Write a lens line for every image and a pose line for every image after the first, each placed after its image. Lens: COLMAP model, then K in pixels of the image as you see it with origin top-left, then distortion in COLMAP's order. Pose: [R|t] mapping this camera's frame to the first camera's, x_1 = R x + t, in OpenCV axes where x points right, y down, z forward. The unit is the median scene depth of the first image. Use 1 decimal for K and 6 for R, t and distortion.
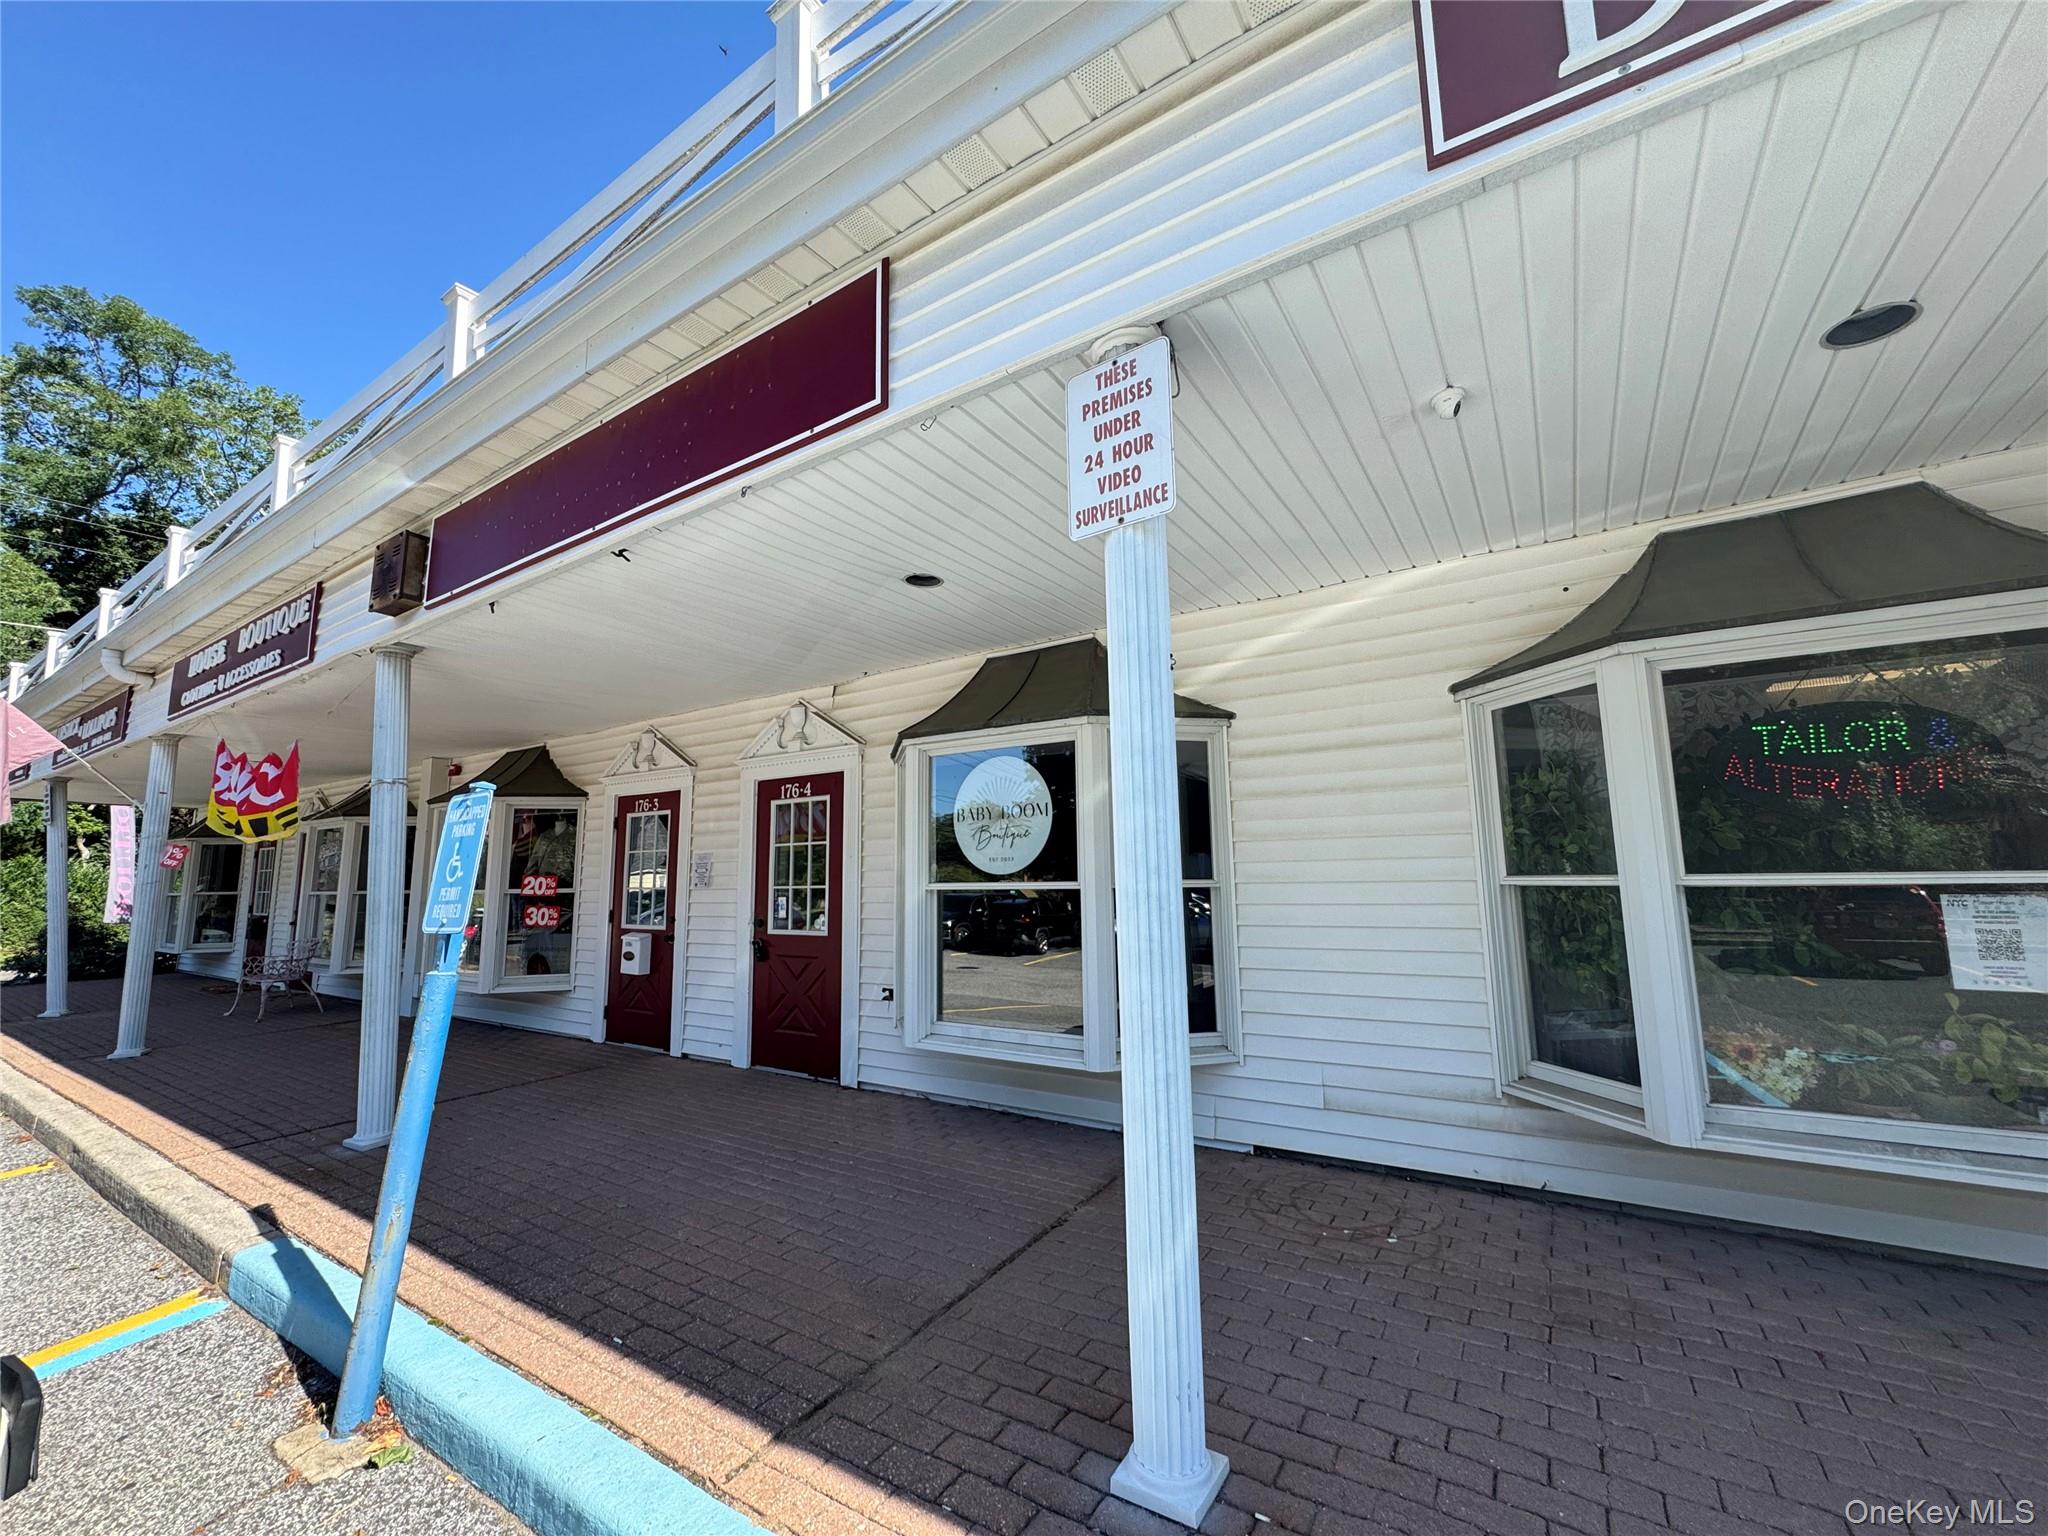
lens RADIAL K [[831.2, 0, 1036.6], [0, 831.2, 762.2], [0, 0, 1]] dist [-0.002974, -0.000104]
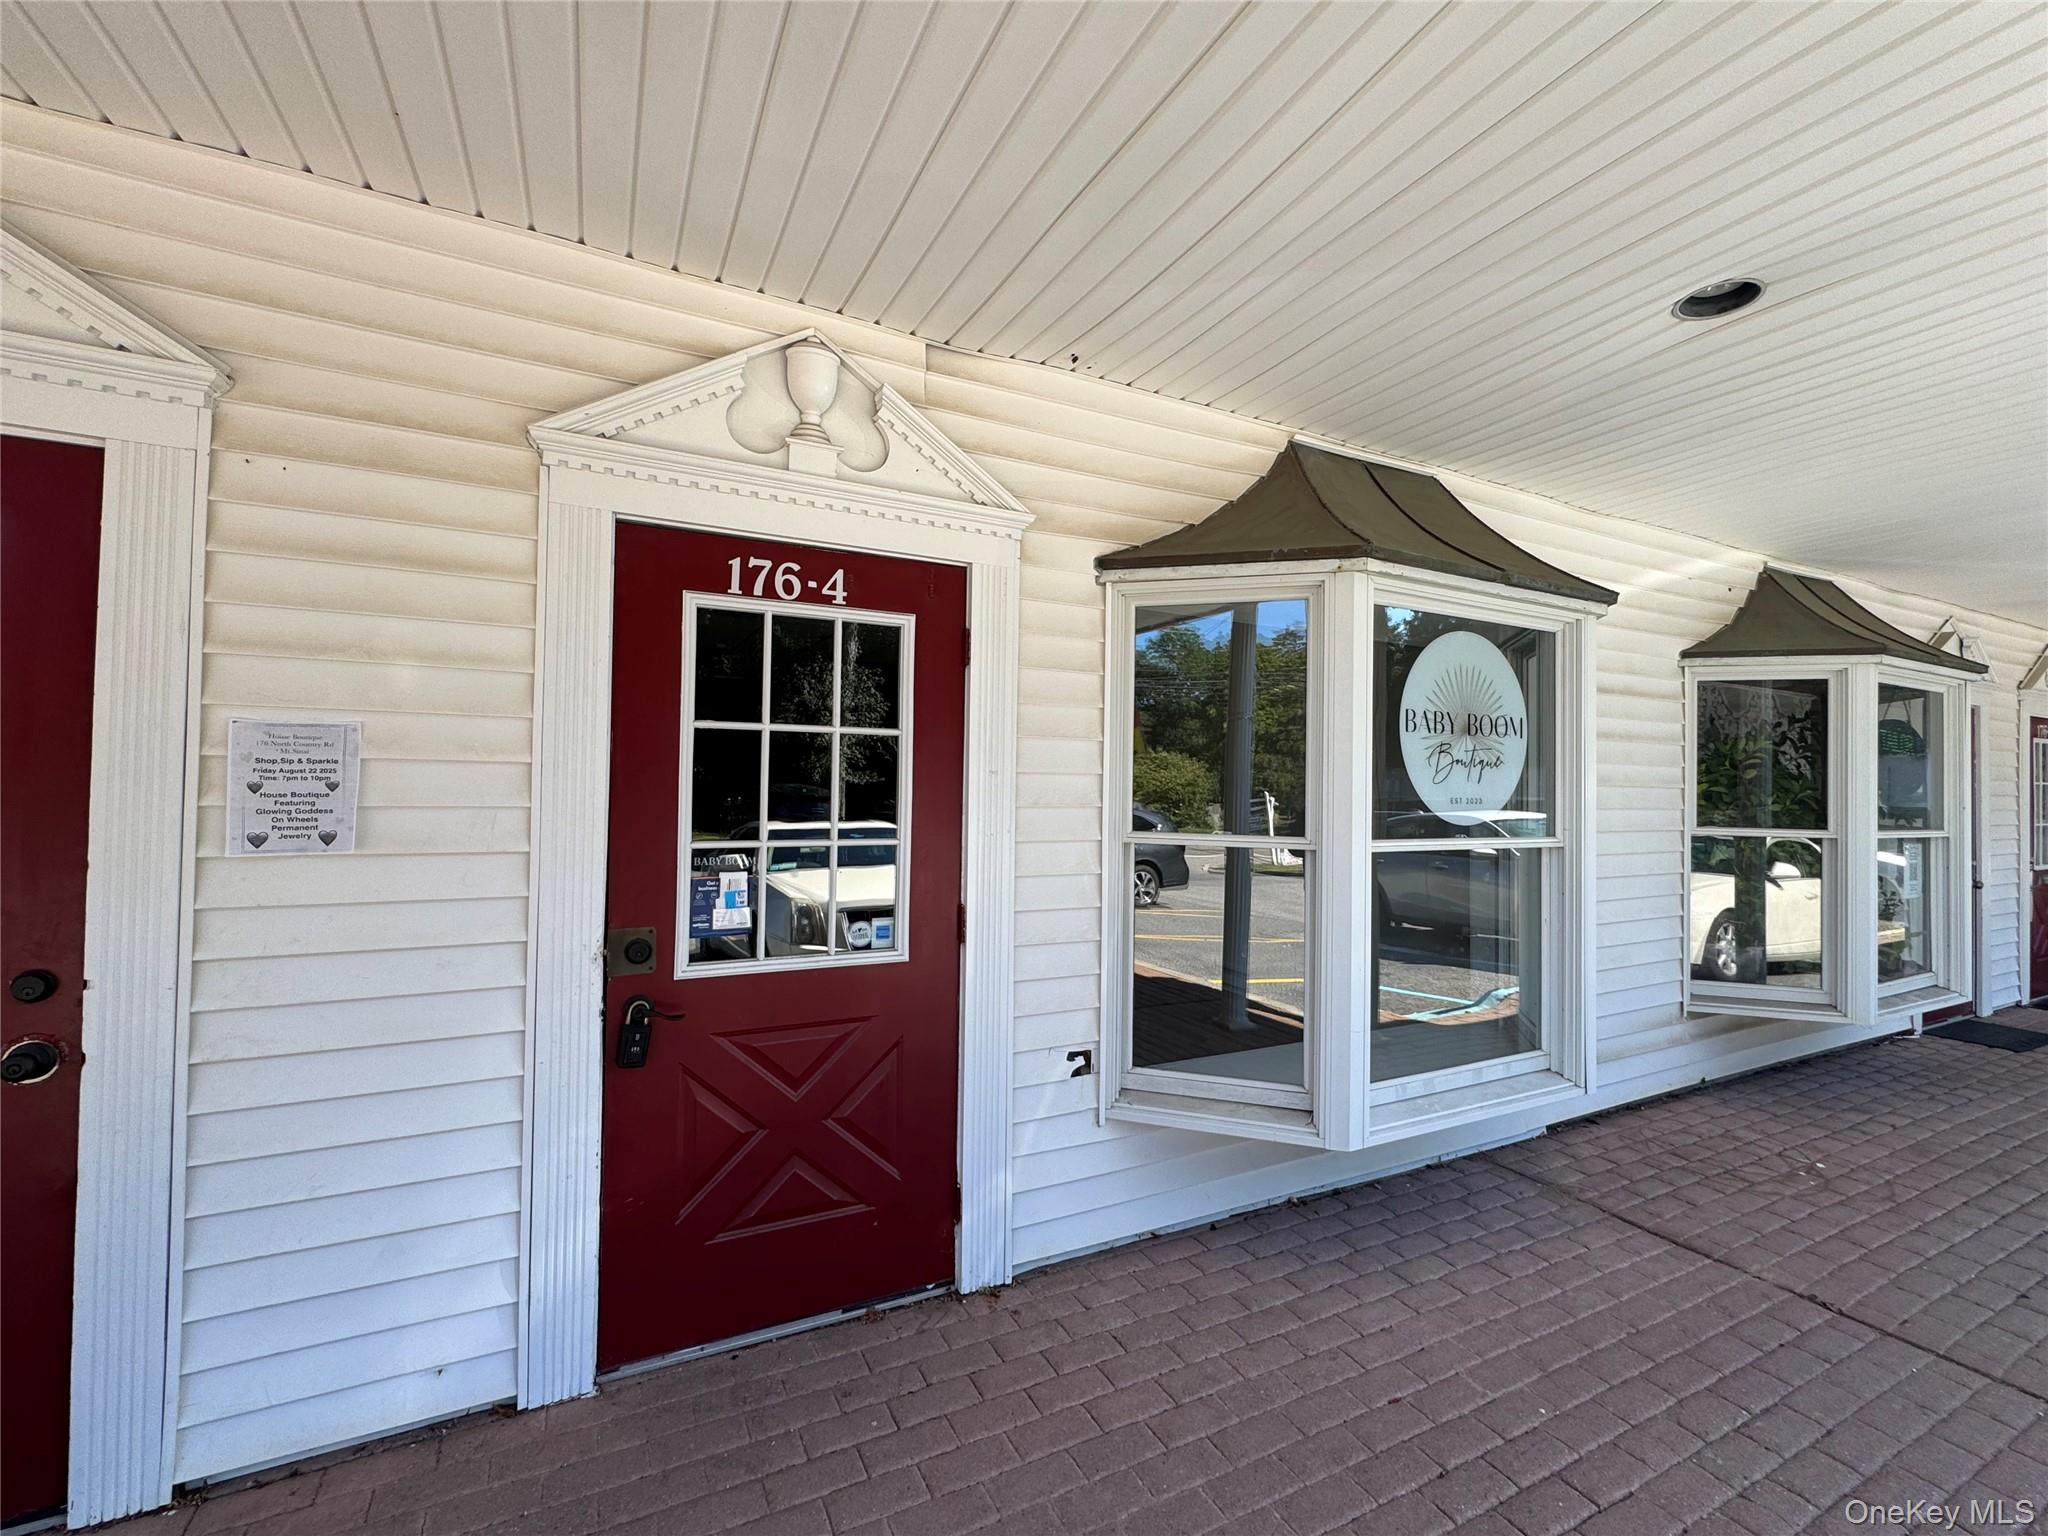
lens RADIAL K [[882.7, 0, 1015.6], [0, 882.7, 766.0], [0, 0, 1]] dist [-0.004672, 0.000085]
pose [[0.503777, 0.038065, 0.862995, -0.739965], [-0.147020, 0.988231, 0.042235, 0.108288], [-0.851231, -0.148154, 0.503445, 0.921534]]
